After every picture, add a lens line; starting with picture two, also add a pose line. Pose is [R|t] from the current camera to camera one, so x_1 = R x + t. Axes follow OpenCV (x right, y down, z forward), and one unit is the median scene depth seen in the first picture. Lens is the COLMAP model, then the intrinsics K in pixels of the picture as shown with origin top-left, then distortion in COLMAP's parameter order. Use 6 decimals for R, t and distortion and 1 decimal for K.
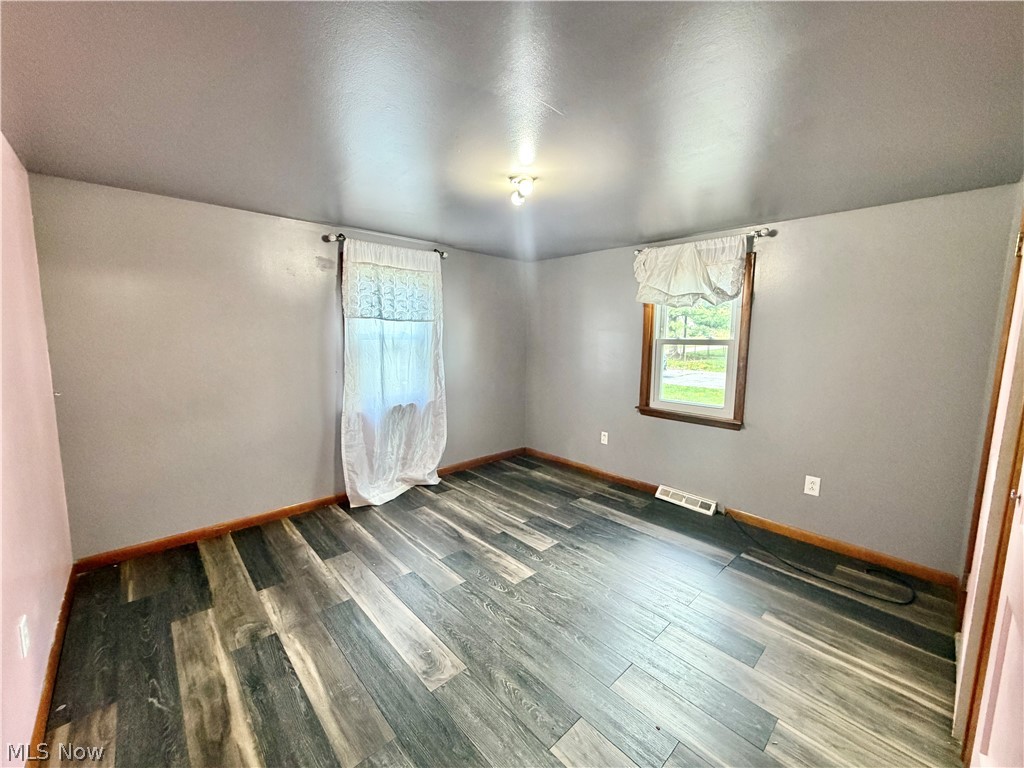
lens RADIAL K [[404.5, 0, 512.0], [0, 404.5, 384.0], [0, 0, 1]] dist [-0.000493, -0.000013]
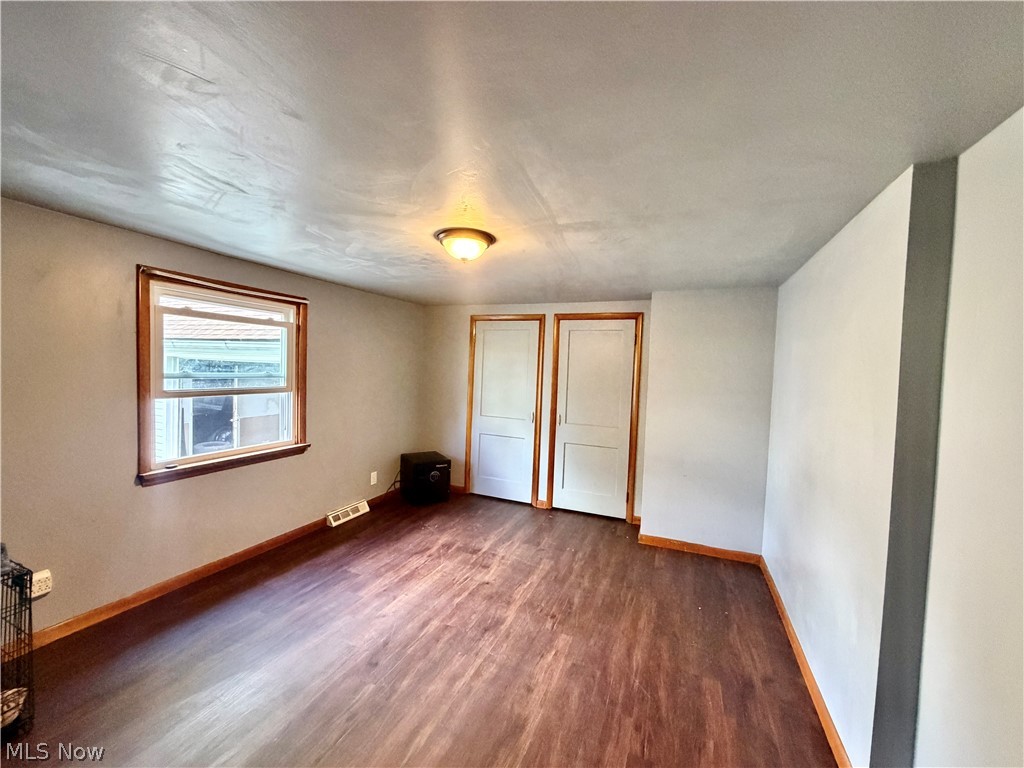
lens RADIAL K [[404.5, 0, 512.0], [0, 404.5, 384.0], [0, 0, 1]] dist [-0.000493, -0.000013]
pose [[-0.406253, -0.081215, 0.910144, -0.821677], [0.049205, 0.992653, 0.110541, -0.200150], [-0.912435, 0.089692, -0.399272, 1.013119]]
